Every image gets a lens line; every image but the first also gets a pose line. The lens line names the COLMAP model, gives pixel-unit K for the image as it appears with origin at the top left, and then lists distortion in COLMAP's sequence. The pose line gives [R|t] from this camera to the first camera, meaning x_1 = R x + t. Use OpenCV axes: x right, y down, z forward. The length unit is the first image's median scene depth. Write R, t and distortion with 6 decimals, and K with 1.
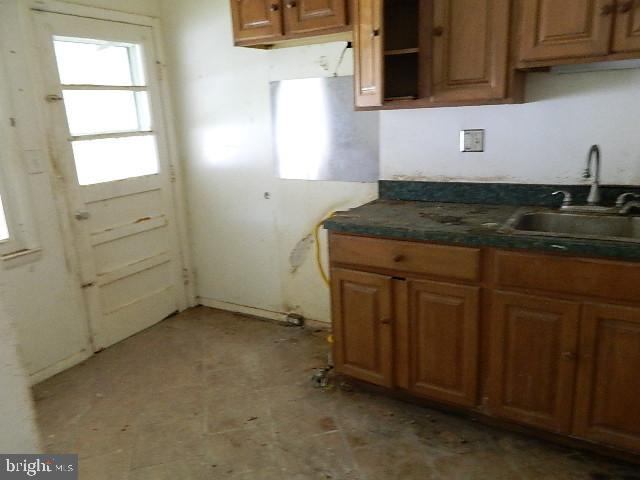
lens RADIAL K [[494.9, 0, 319.5], [0, 494.9, 236.2], [0, 0, 1]] dist [0.062376, -0.043076]
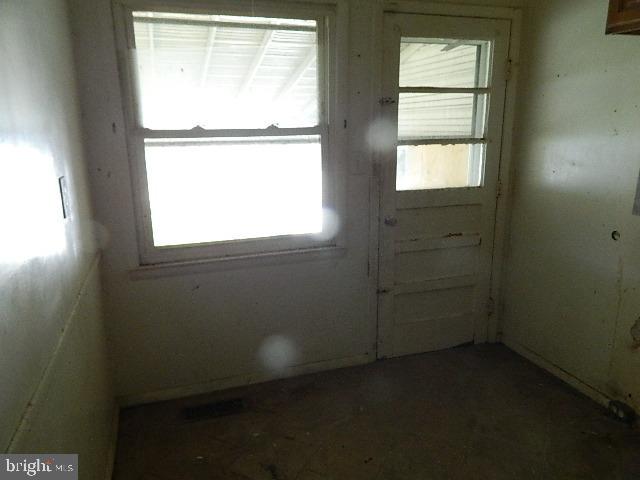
lens RADIAL K [[494.9, 0, 319.5], [0, 494.9, 236.2], [0, 0, 1]] dist [0.062376, -0.043076]
pose [[0.760243, 0.193547, -0.620137, 0.023866], [-0.194371, 0.978627, 0.067149, -0.046338], [0.619880, 0.069487, 0.781614, 0.145192]]
